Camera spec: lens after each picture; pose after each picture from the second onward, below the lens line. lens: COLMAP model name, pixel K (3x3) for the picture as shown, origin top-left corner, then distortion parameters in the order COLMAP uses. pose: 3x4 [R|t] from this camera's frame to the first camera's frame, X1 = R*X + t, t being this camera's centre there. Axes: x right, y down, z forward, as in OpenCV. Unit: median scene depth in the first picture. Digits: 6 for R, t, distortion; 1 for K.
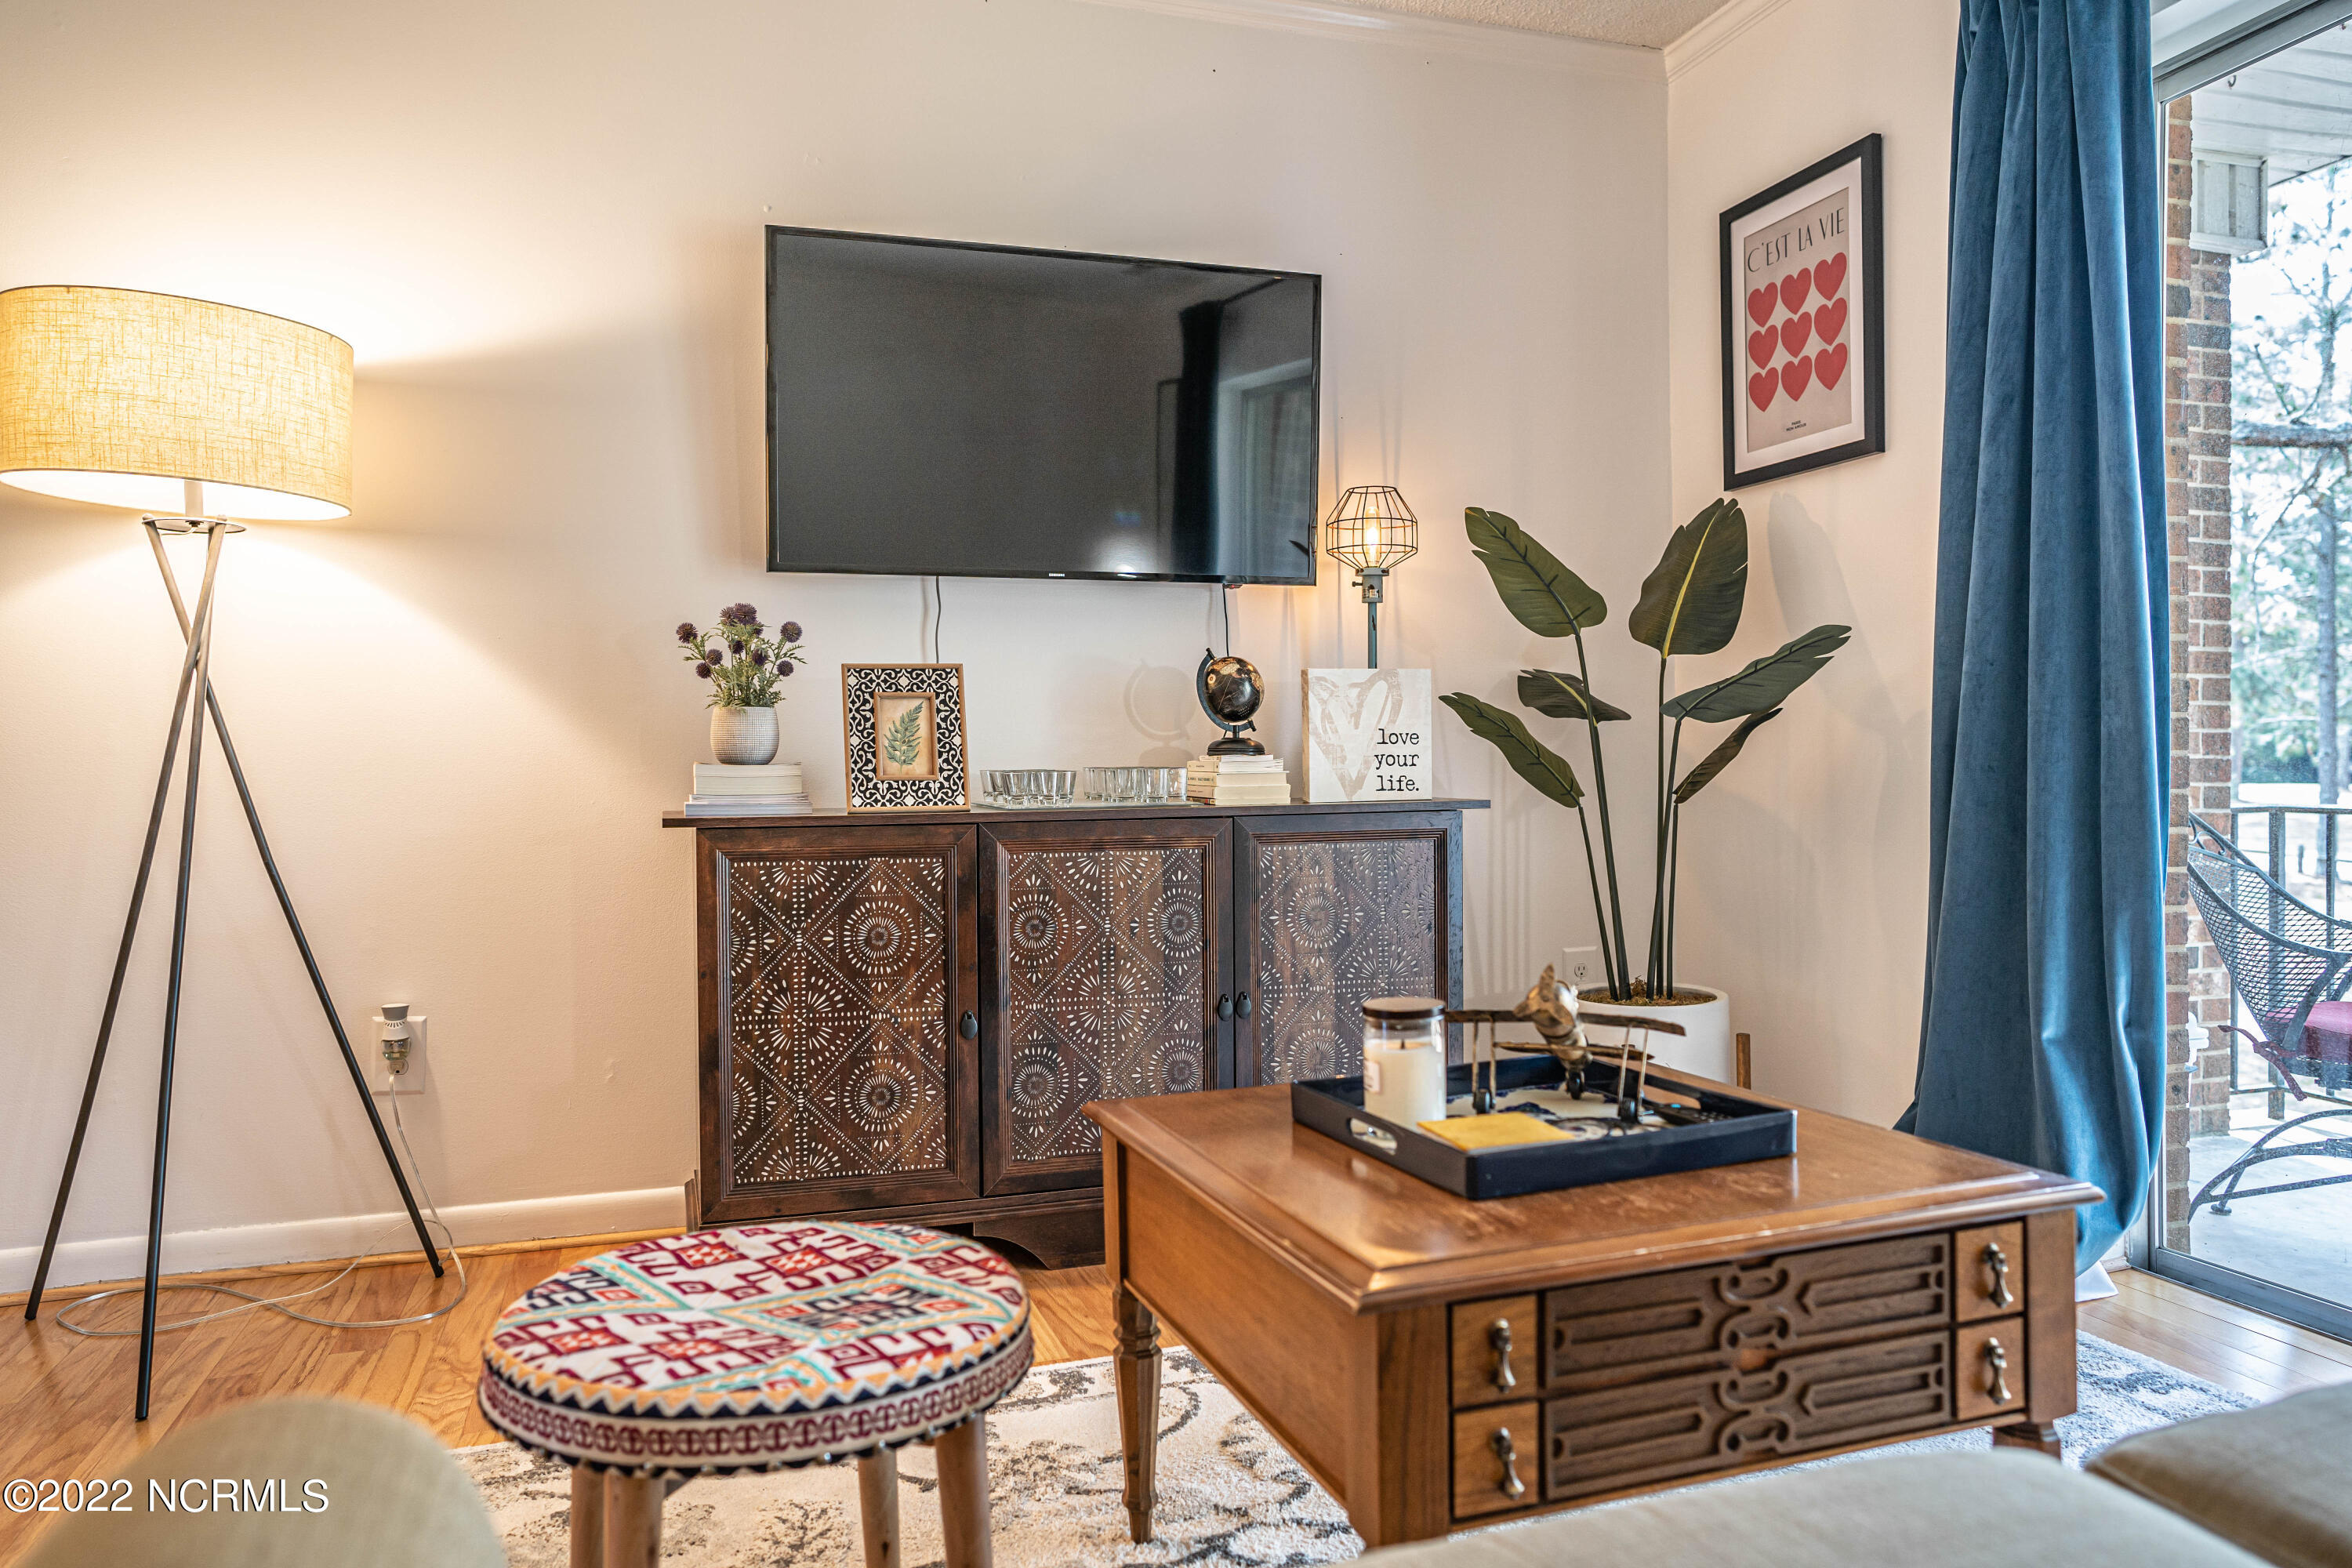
lens RADIAL K [[1555.9, 0, 1162.9], [0, 1555.9, 790.3], [0, 0, 1]] dist [-0.042890, 0.052531]
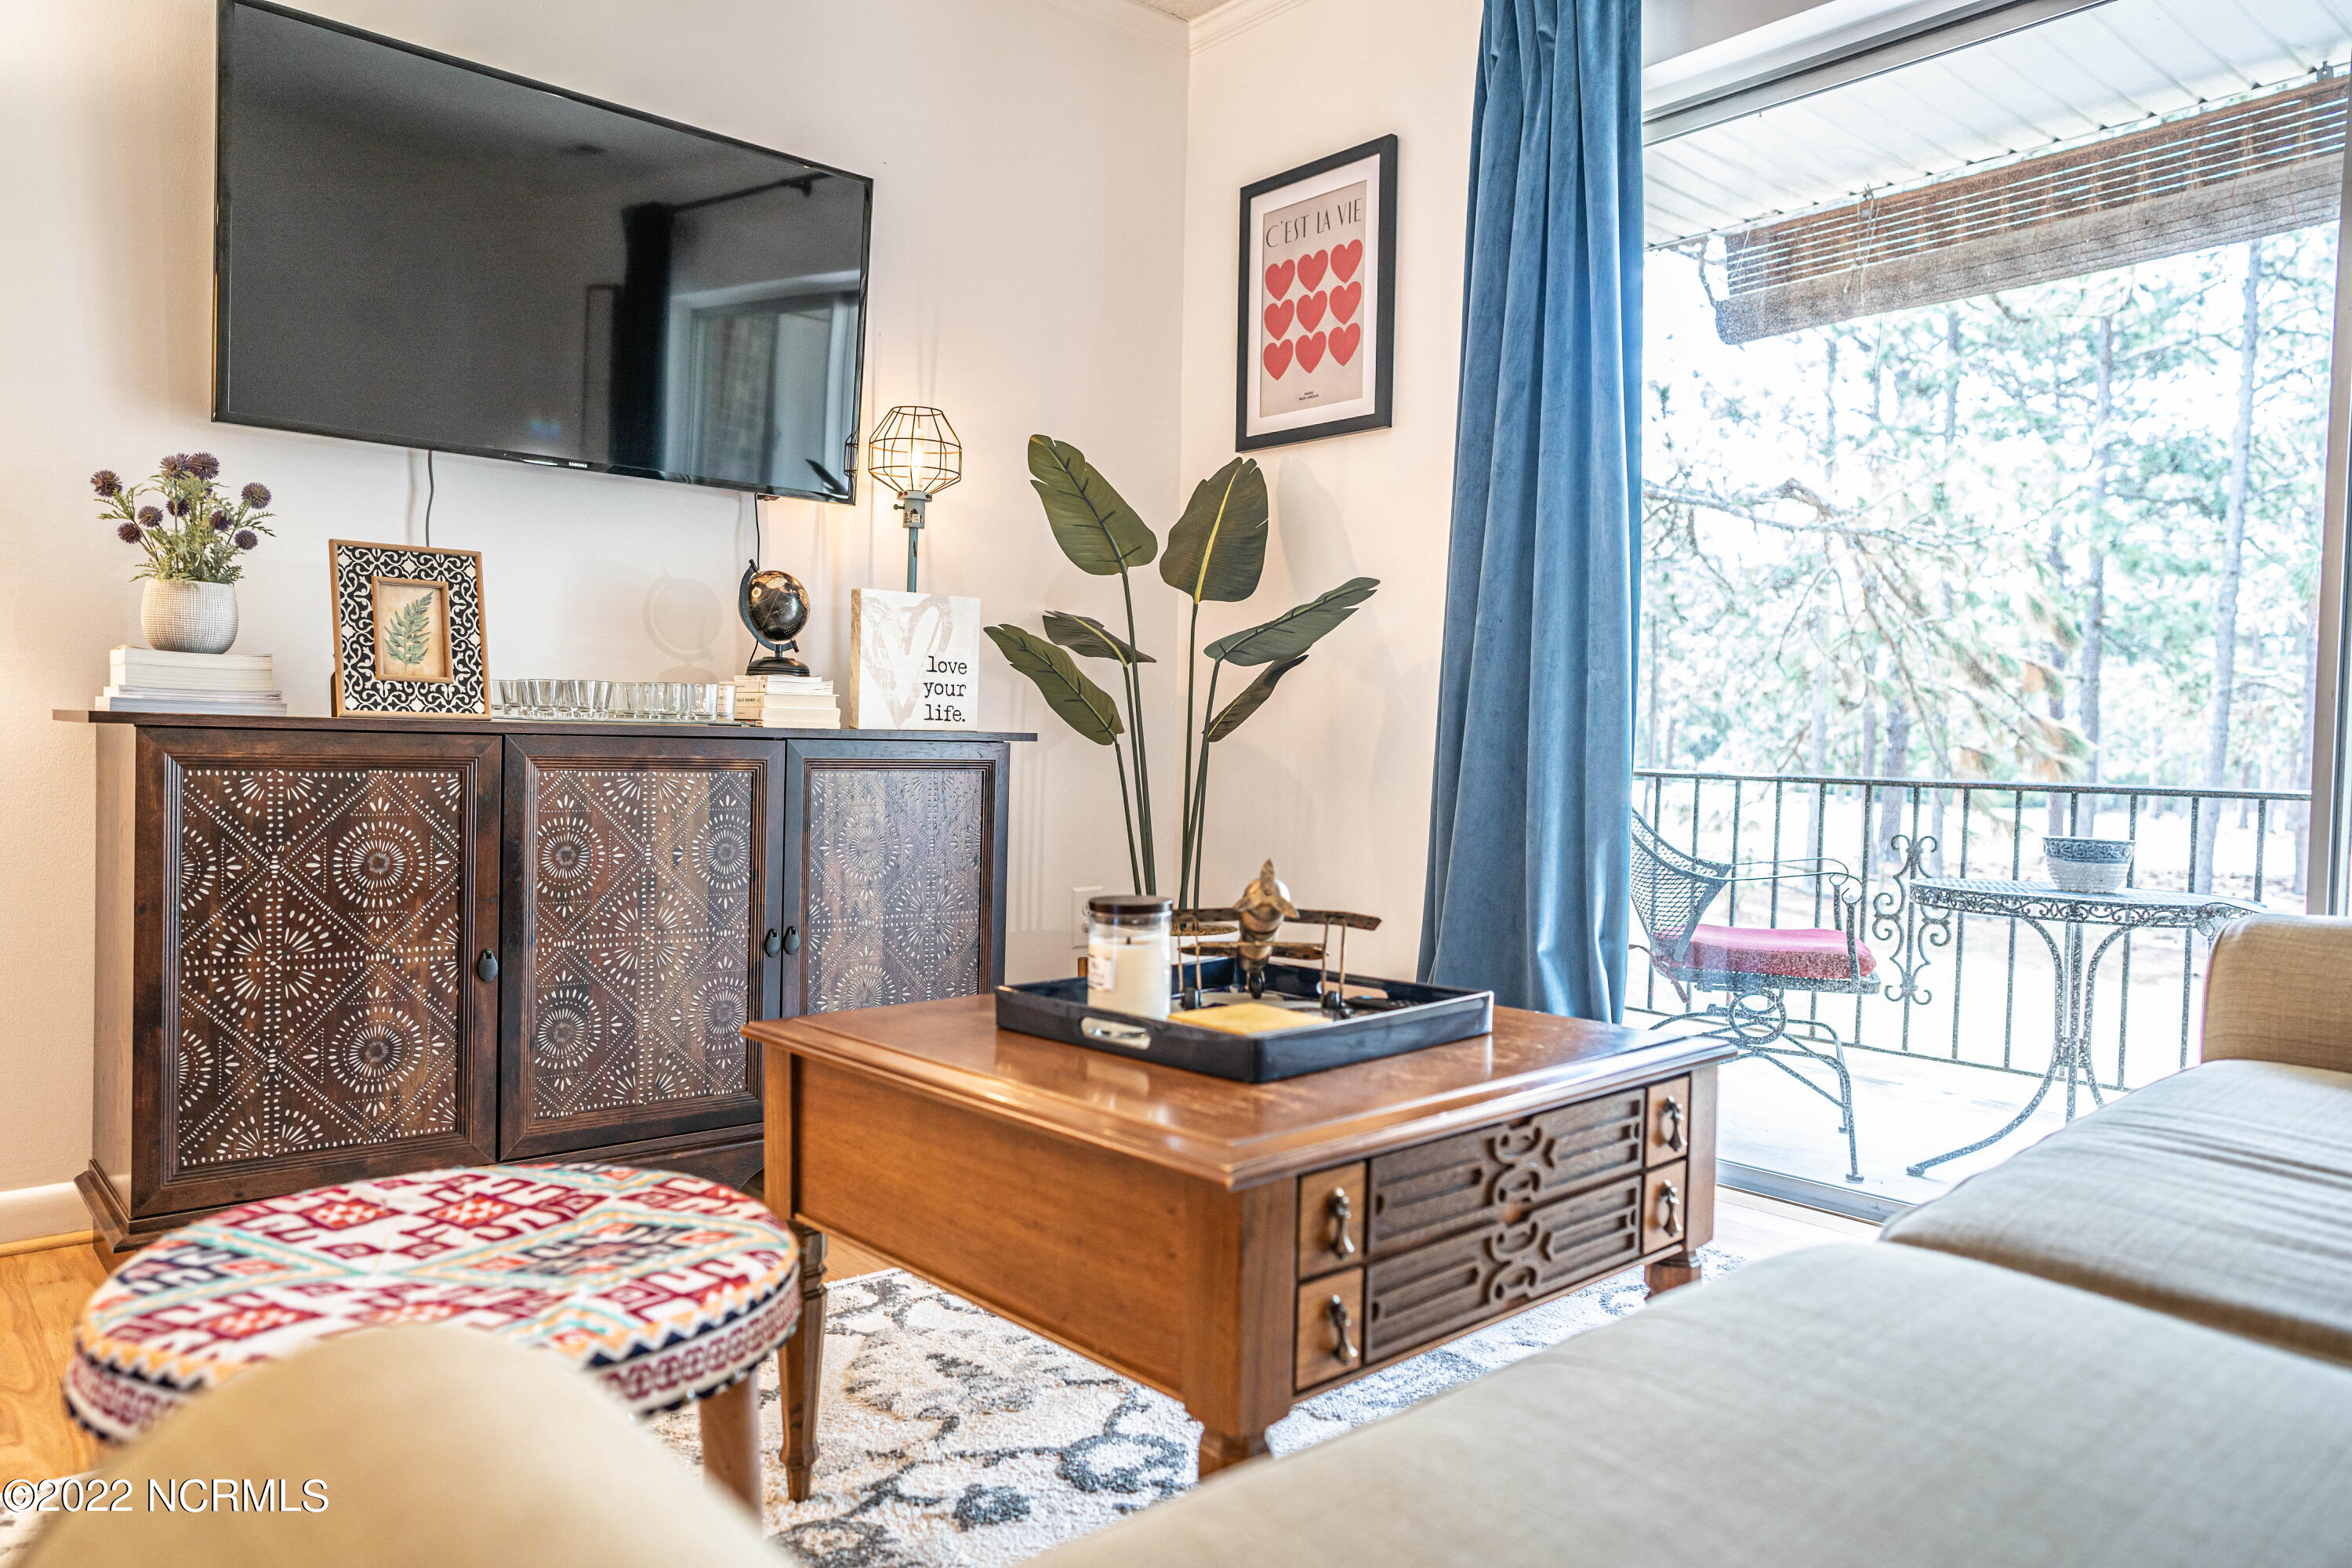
lens RADIAL K [[1555.9, 0, 1163.8], [0, 1555.9, 793.3], [0, 0, 1]] dist [-0.042890, 0.052531]
pose [[0.917129, 0.019524, 0.398111, -0.128126], [-0.026998, 0.999549, 0.013177, 0.033949], [-0.397675, -0.022833, 0.917242, 0.057638]]
